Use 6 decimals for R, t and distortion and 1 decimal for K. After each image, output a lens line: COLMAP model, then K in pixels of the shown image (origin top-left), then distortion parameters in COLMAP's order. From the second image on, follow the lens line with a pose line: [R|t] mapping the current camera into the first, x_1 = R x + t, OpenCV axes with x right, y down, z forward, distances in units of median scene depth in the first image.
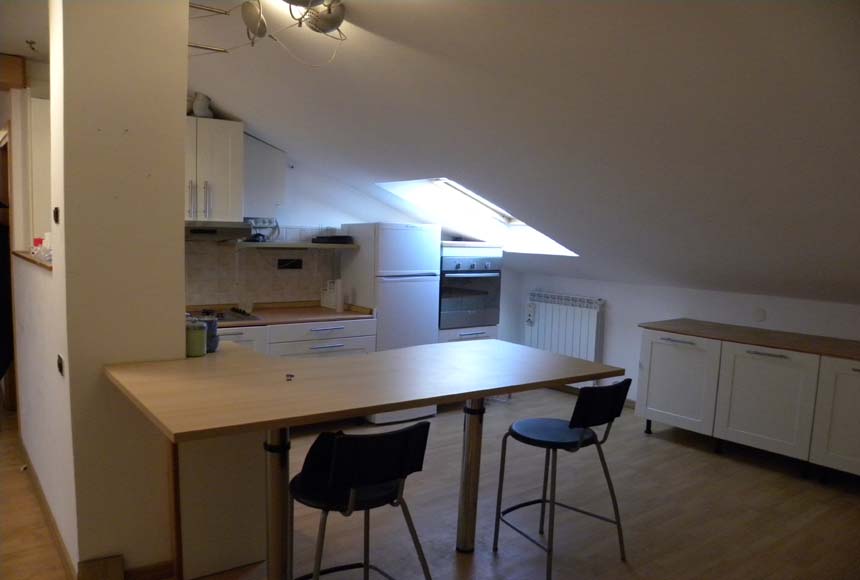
lens RADIAL K [[658.1, 0, 431.2], [0, 658.1, 309.0], [0, 0, 1]] dist [-0.154095, 0.115135]
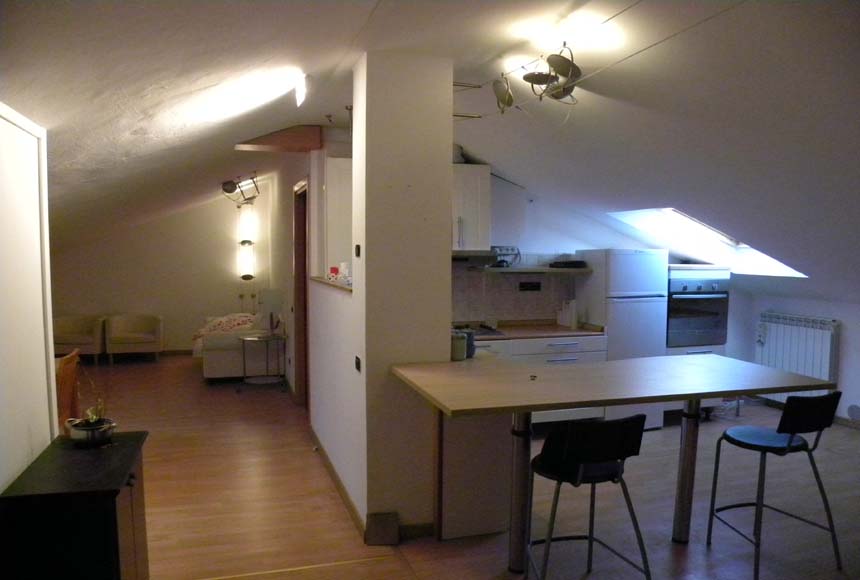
lens RADIAL K [[658.1, 0, 431.2], [0, 658.1, 309.0], [0, 0, 1]] dist [-0.154095, 0.115135]
pose [[0.938177, 0.003640, -0.346136, 0.024486], [-0.015052, 0.999428, -0.030286, 0.010252], [0.345828, 0.033623, 0.937695, -0.180823]]
